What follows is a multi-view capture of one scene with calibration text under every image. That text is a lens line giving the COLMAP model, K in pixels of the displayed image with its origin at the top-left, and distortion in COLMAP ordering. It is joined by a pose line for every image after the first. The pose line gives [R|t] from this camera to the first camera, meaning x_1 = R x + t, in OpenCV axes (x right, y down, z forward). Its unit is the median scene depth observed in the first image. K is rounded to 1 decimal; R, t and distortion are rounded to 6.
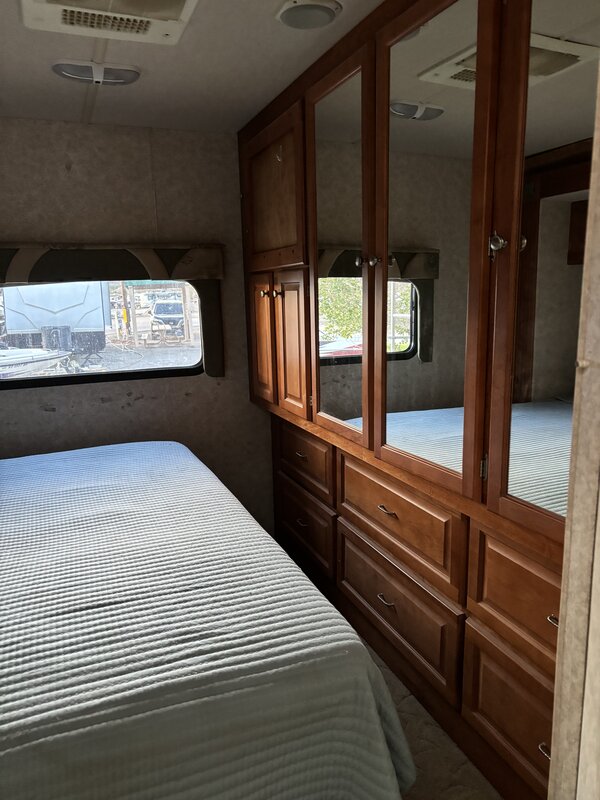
lens RADIAL K [[604.2, 0, 298.8], [0, 604.2, 401.1], [0, 0, 1]] dist [0.046539, -0.026819]
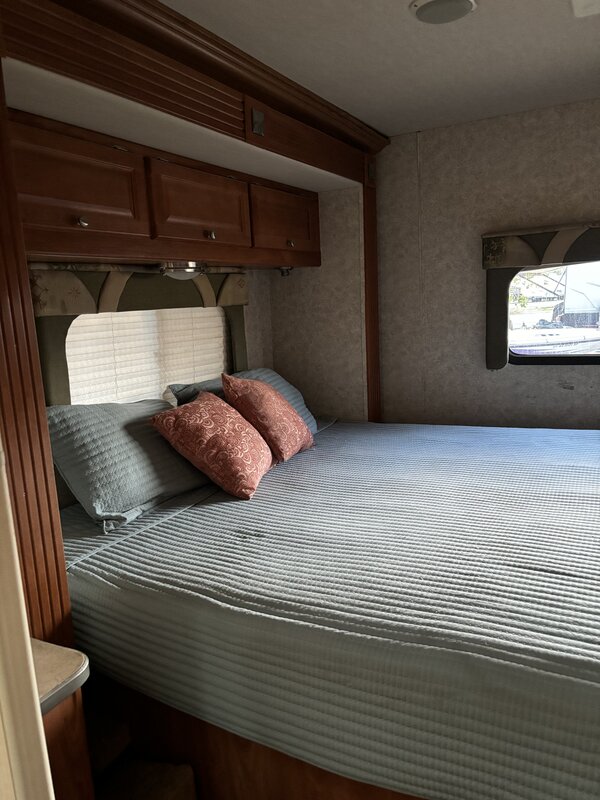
lens RADIAL K [[604.2, 0, 298.9], [0, 604.2, 397.6], [0, 0, 1]] dist [0.046539, -0.026819]
pose [[0.654727, 0.115072, -0.747055, 0.151584], [-0.094800, 0.993041, 0.069878, 0.005009], [0.749897, 0.025069, 0.661080, -0.036680]]
